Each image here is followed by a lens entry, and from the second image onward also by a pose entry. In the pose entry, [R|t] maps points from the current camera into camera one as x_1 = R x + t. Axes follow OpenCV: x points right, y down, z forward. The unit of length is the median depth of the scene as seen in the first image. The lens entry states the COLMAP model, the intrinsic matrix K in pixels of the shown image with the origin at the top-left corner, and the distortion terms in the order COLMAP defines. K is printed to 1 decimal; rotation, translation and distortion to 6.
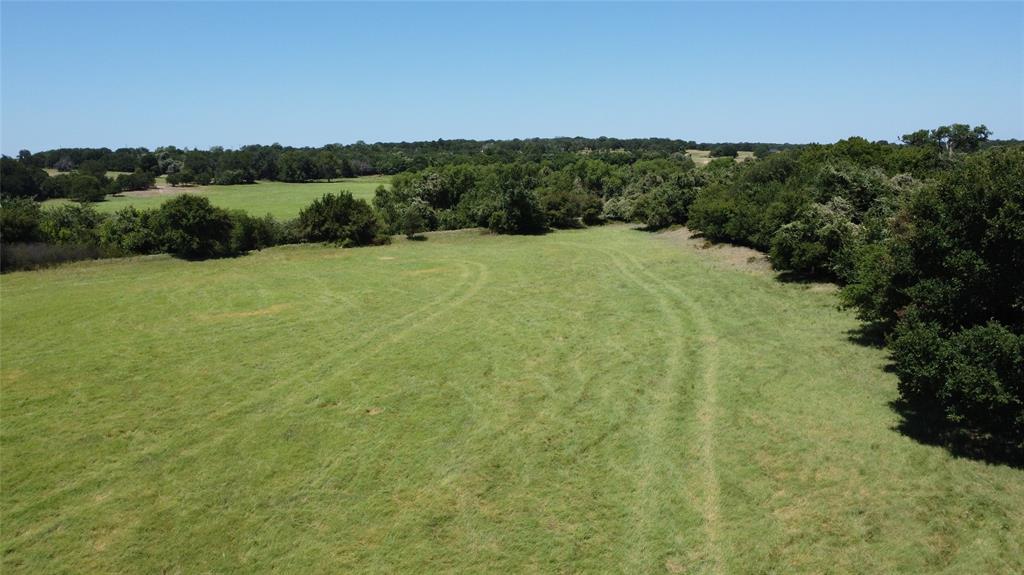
lens RADIAL K [[778.7, 0, 518.1], [0, 778.7, 246.4], [0, 0, 1]] dist [-0.004077, 0.003514]
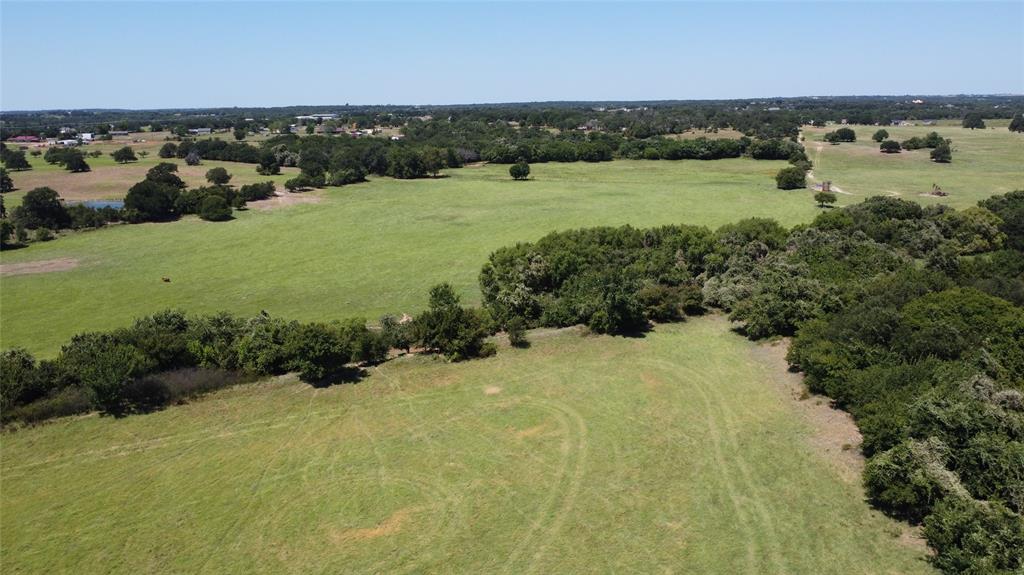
lens RADIAL K [[778.7, 0, 515.7], [0, 778.7, 265.8], [0, 0, 1]] dist [-0.004077, 0.003514]
pose [[0.991000, 0.030580, -0.130321, -0.002354], [-0.021287, 0.997169, 0.072115, -0.174862], [0.132157, -0.068692, 0.988846, -0.029841]]
